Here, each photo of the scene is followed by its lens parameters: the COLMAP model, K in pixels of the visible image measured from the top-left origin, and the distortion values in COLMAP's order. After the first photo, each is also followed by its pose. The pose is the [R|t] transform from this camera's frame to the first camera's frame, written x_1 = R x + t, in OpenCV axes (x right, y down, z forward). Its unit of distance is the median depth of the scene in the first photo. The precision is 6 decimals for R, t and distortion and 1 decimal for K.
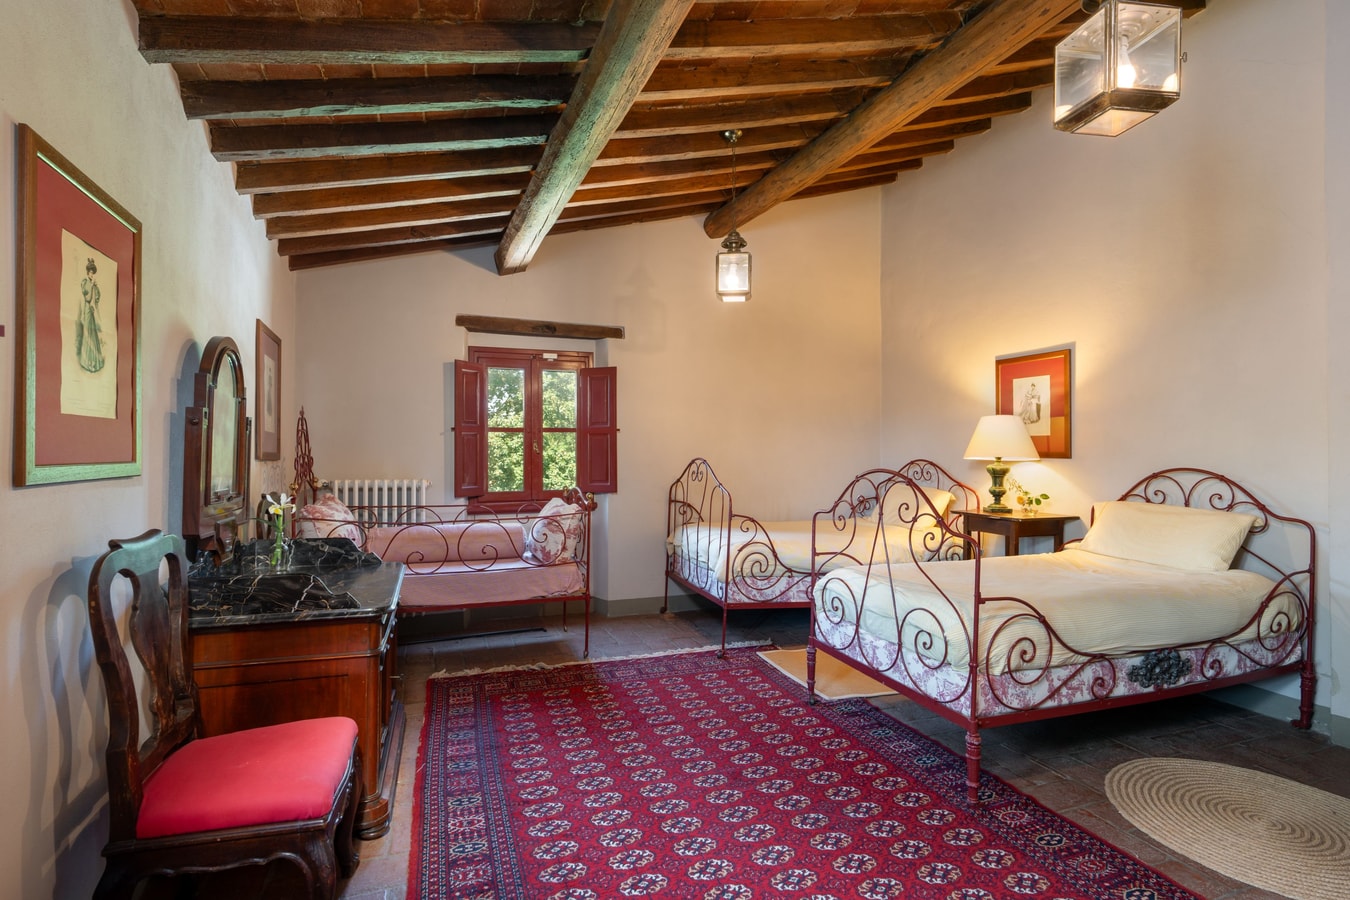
lens RADIAL K [[662.1, 0, 675.0], [0, 662.1, 450.0], [0, 0, 1]] dist [-0.000878, -0.000260]
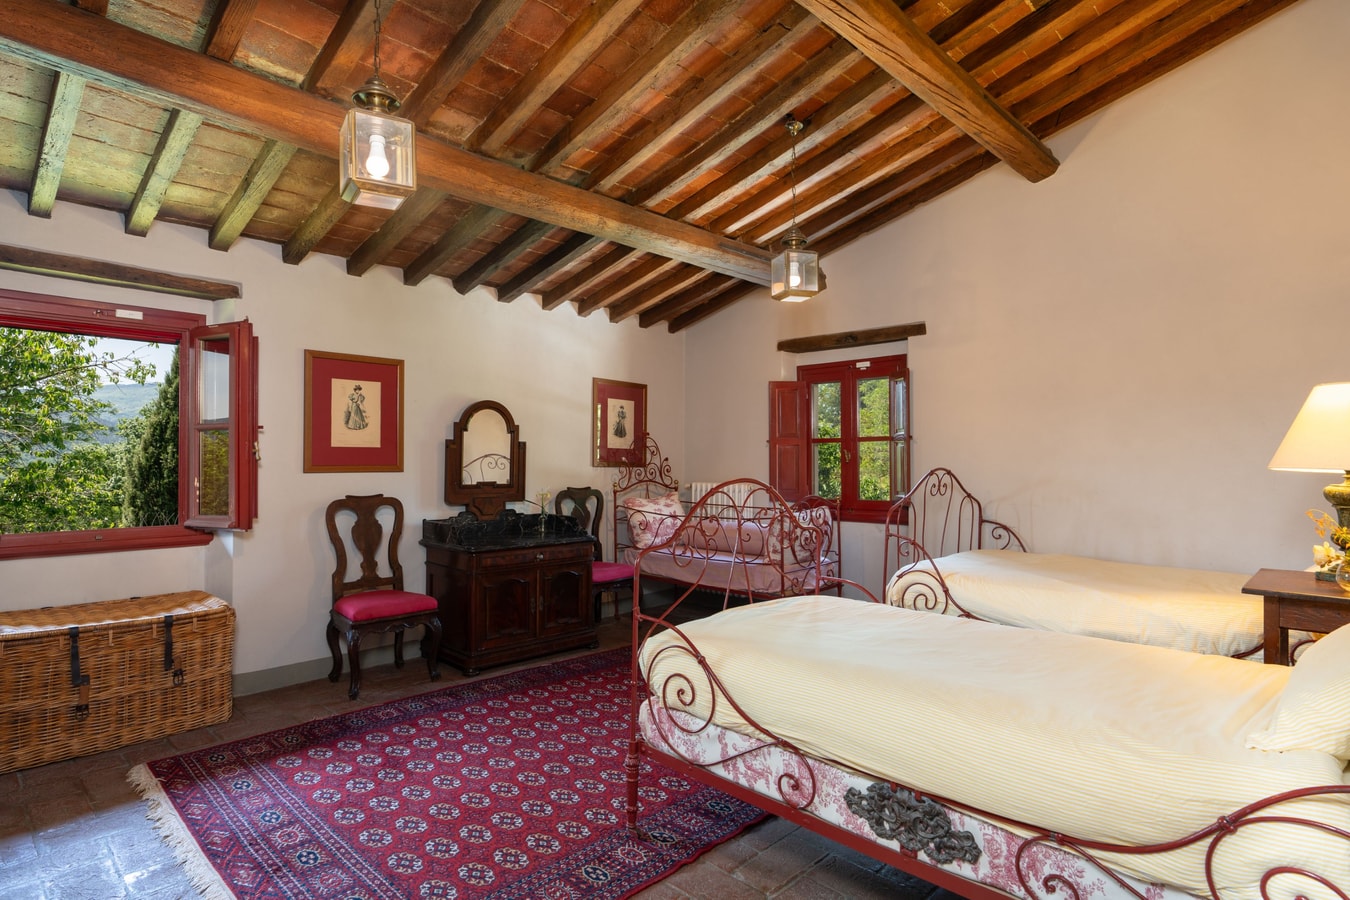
lens RADIAL K [[718.3, 0, 675.0], [0, 718.3, 450.0], [0, 0, 1]] dist [-0.000919, -0.000180]
pose [[0.429087, -0.017528, -0.903093, 1.255683], [0.002718, 0.999832, -0.018114, 0.008461], [0.903259, 0.005318, 0.429063, 0.540181]]
